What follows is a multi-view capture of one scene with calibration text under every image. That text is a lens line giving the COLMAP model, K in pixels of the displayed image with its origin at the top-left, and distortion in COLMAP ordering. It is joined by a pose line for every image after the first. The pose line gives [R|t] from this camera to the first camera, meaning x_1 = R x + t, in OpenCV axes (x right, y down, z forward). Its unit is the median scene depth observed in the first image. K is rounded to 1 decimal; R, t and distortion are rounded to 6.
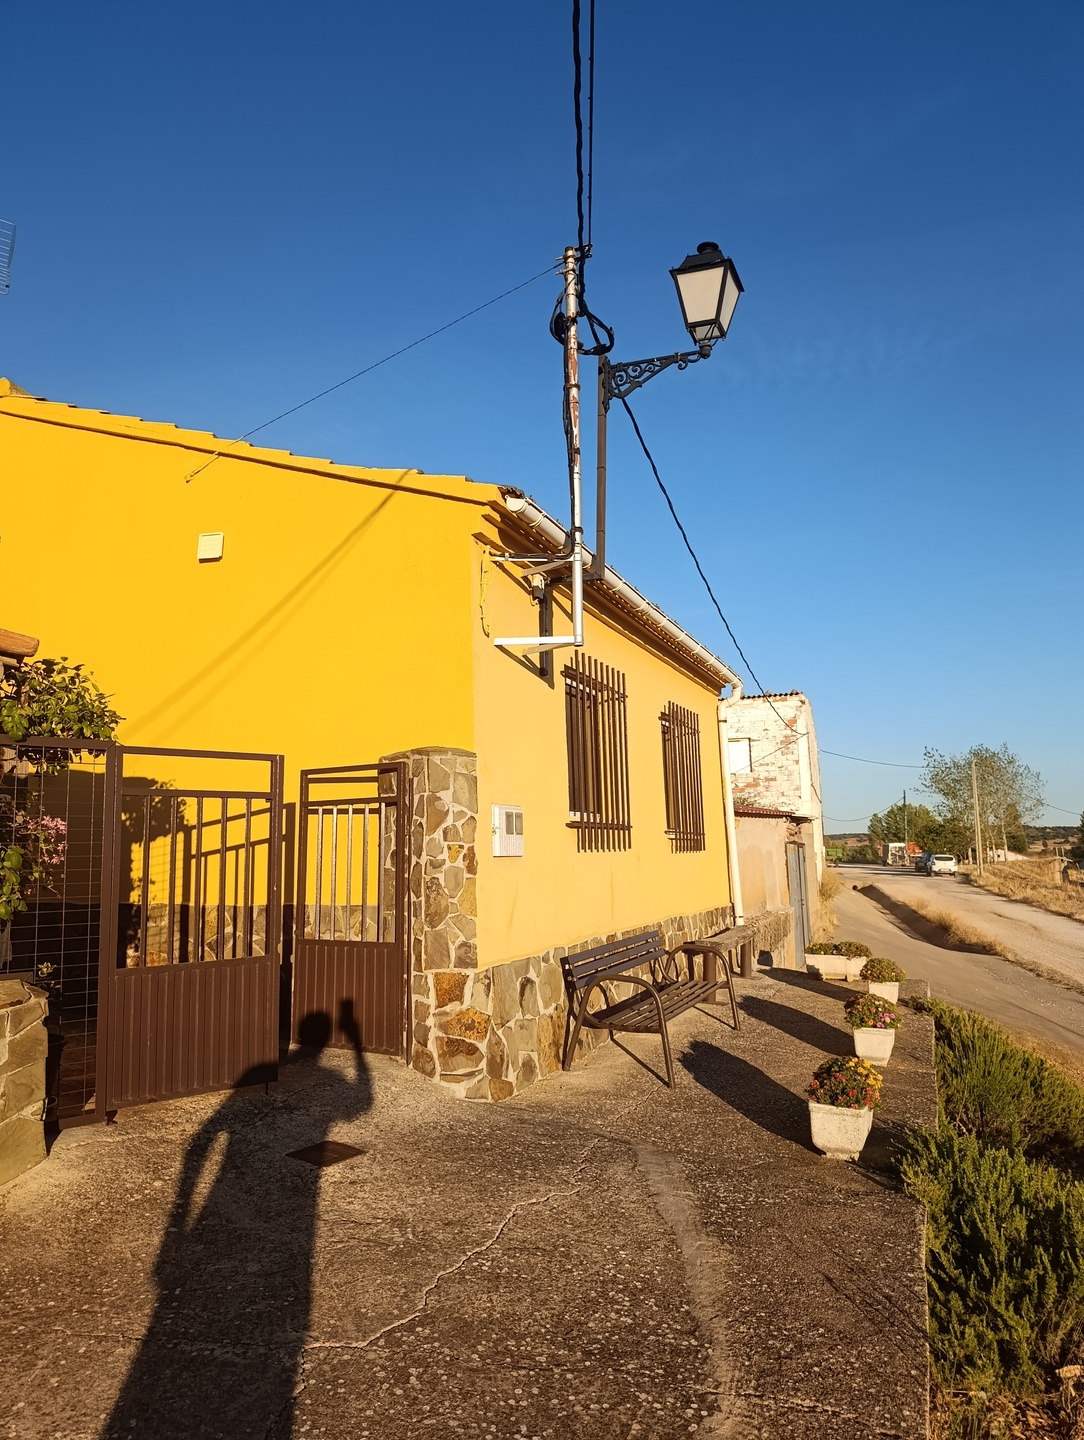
lens RADIAL K [[1064.8, 0, 542.0], [0, 1064.8, 720.0], [0, 0, 1]] dist [-0.001164, -0.001008]
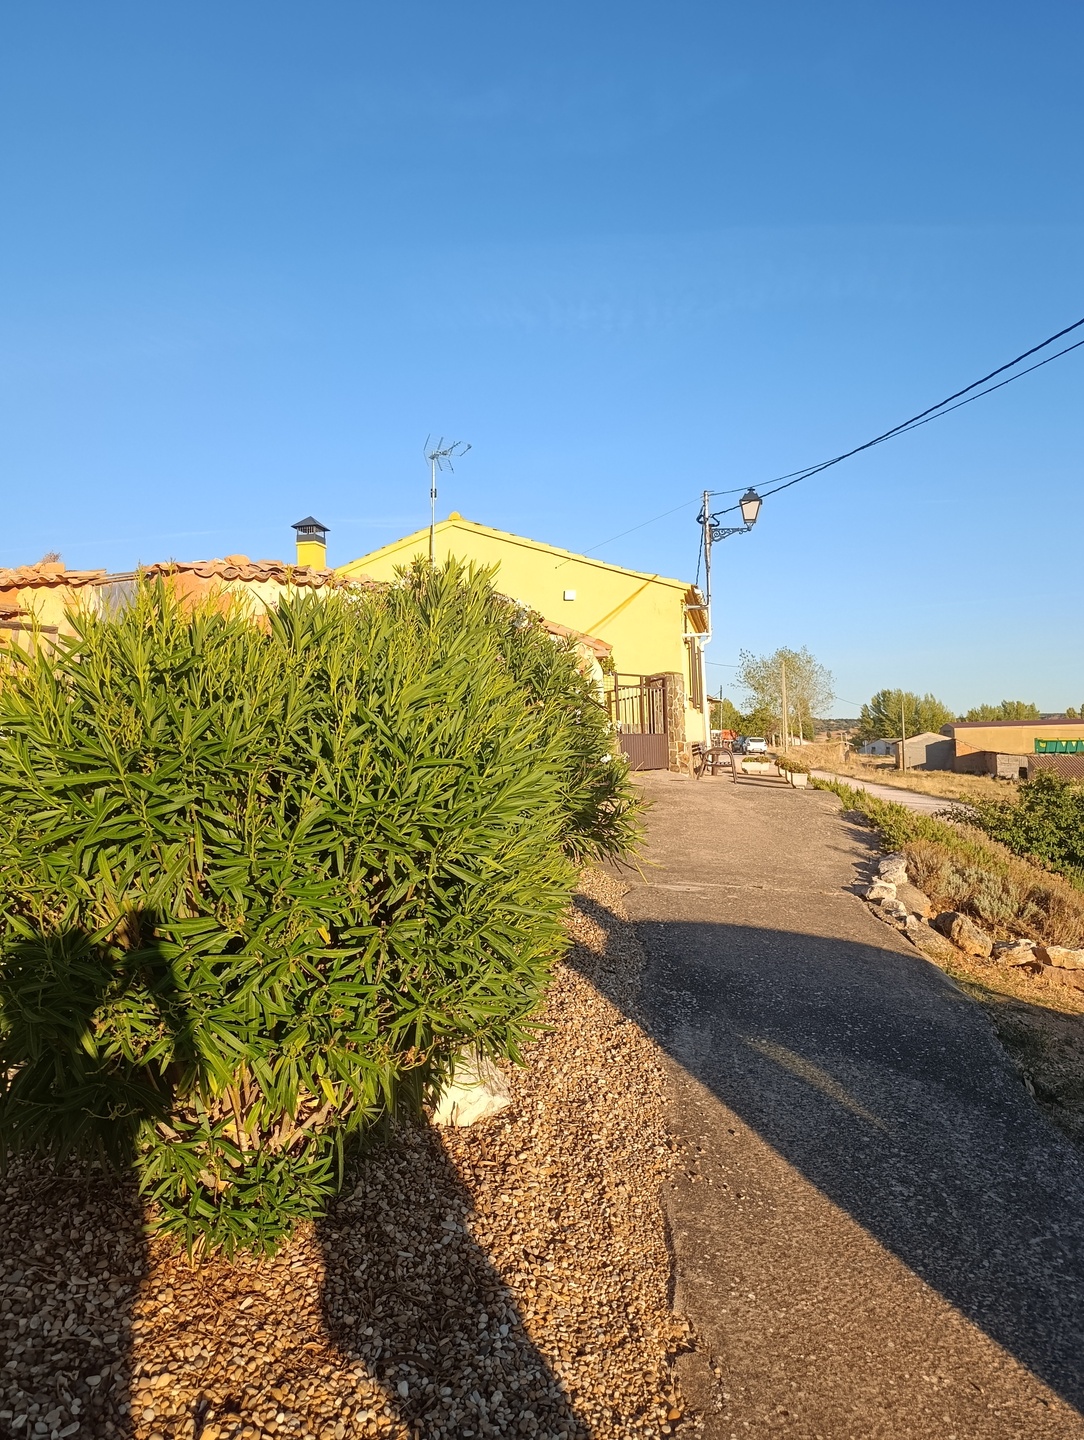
lens RADIAL K [[978.4, 0, 542.0], [0, 978.4, 720.0], [0, 0, 1]] dist [-0.000948, -0.000074]
pose [[0.988612, 0.003019, 0.150456, -0.050608], [-0.018597, 0.994586, 0.102240, -0.006617], [-0.149333, -0.103874, 0.983316, -0.098114]]
